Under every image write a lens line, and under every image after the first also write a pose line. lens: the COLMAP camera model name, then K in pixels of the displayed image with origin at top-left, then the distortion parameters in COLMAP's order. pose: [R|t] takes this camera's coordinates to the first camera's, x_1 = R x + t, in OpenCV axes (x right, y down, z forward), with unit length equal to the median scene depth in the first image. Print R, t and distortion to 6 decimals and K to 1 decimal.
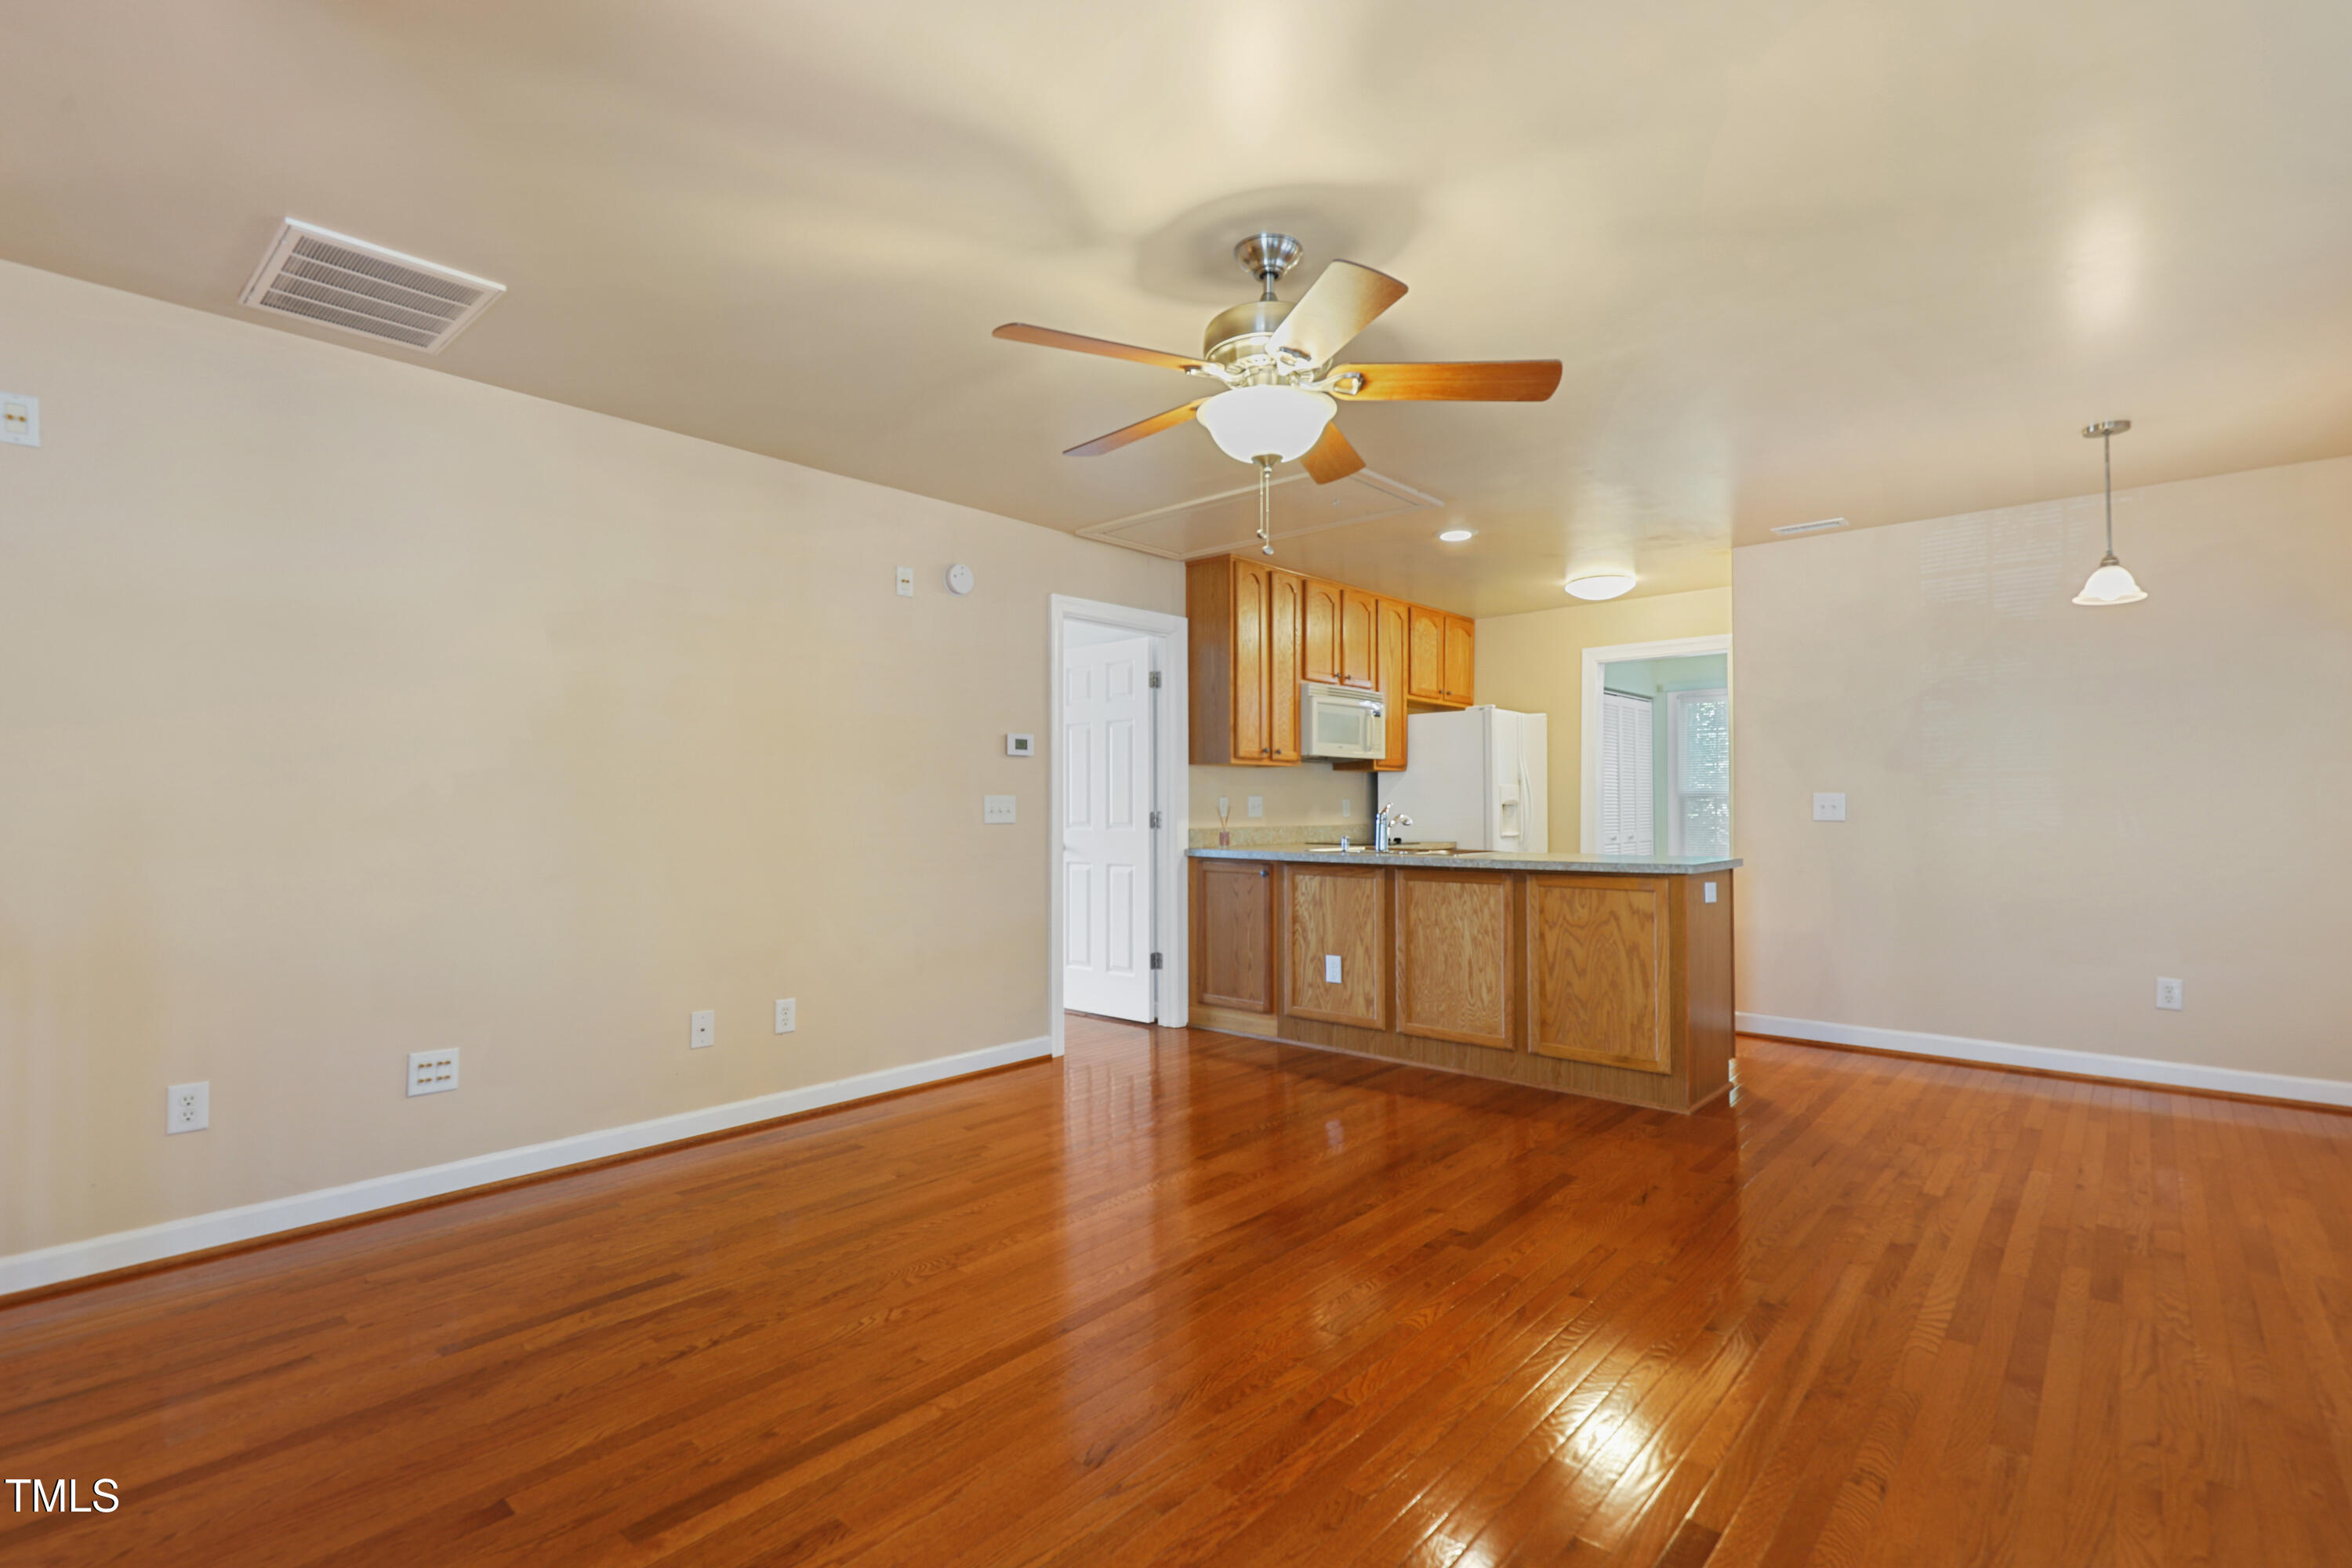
lens RADIAL K [[1079.5, 0, 1198.5], [0, 1079.5, 799.4], [0, 0, 1]] dist [0.002733, 0.000389]
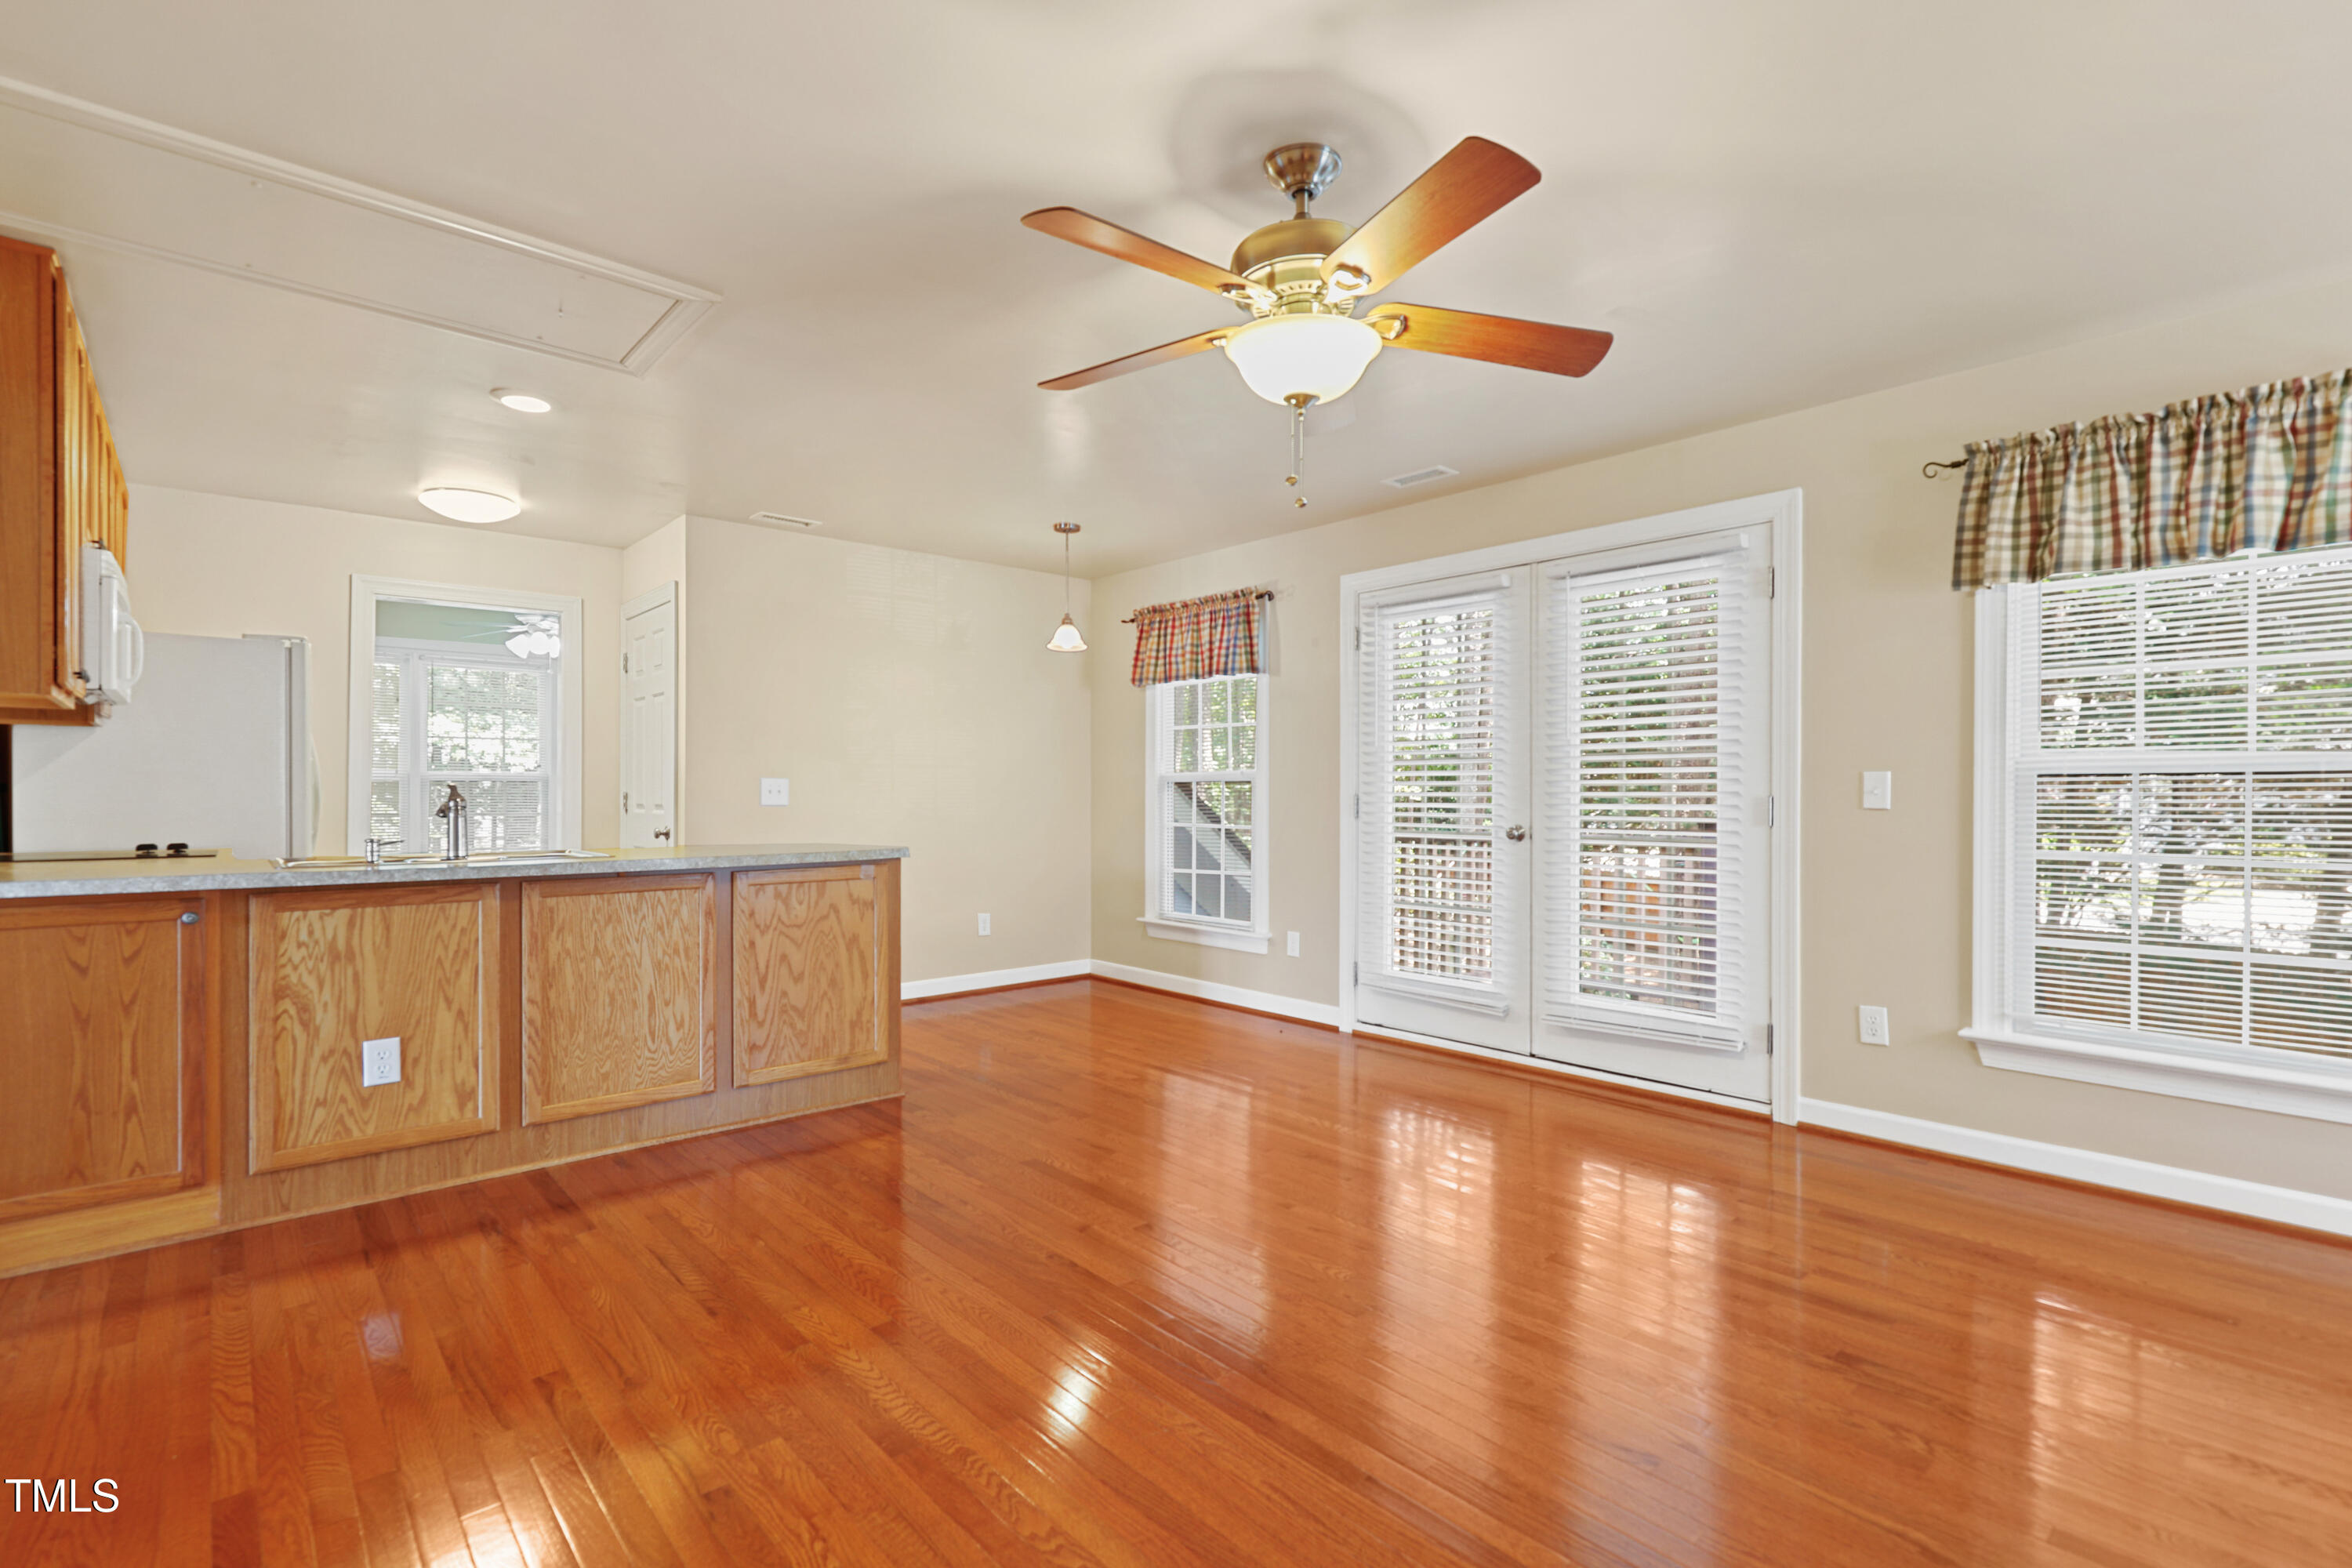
lens RADIAL K [[1079.5, 0, 1191.2], [0, 1079.5, 791.9], [0, 0, 1]] dist [0.002733, 0.000389]
pose [[0.132324, 0.004151, 0.991198, -0.425970], [-0.004814, 0.999982, -0.003545, 0.008343], [-0.991195, -0.004303, 0.132342, 0.497417]]
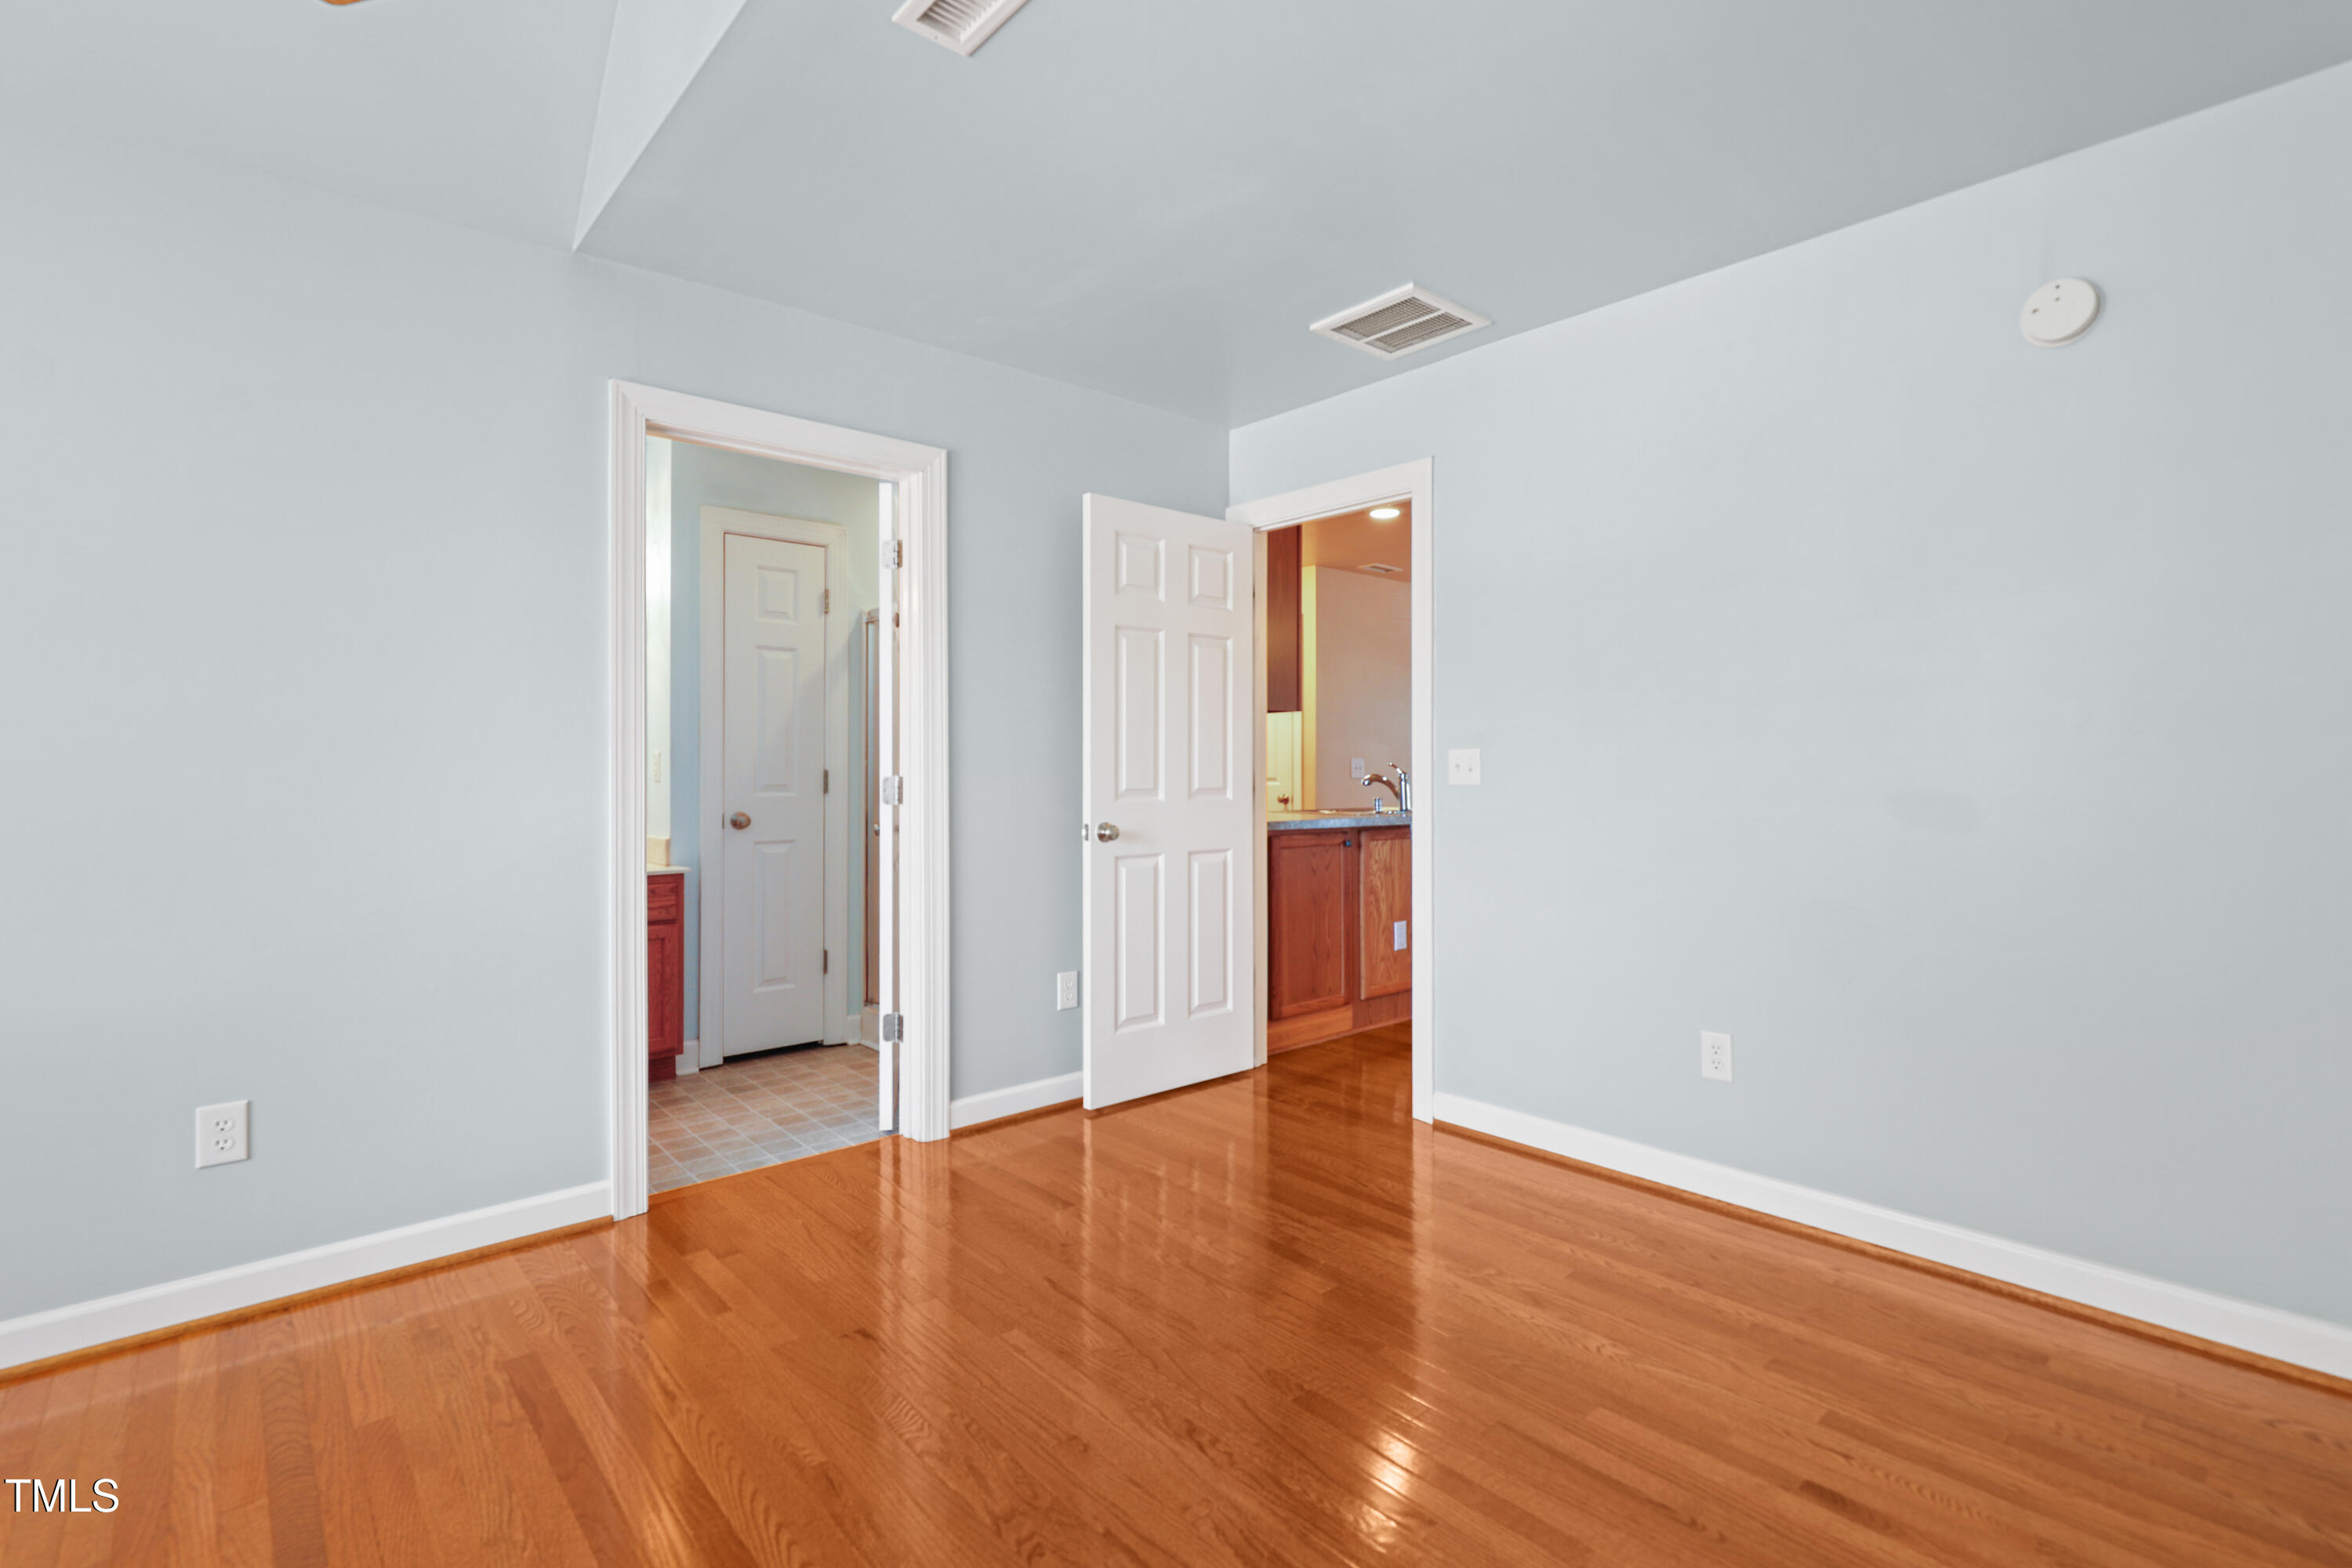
lens RADIAL K [[1079.5, 0, 1179.3], [0, 1079.5, 779.4], [0, 0, 1]] dist [0.002733, 0.000389]
pose [[0.127653, 0.000056, 0.991819, -0.887048], [-0.004566, 0.999989, 0.000531, 0.019216], [-0.991808, -0.004596, 0.127652, 1.117209]]
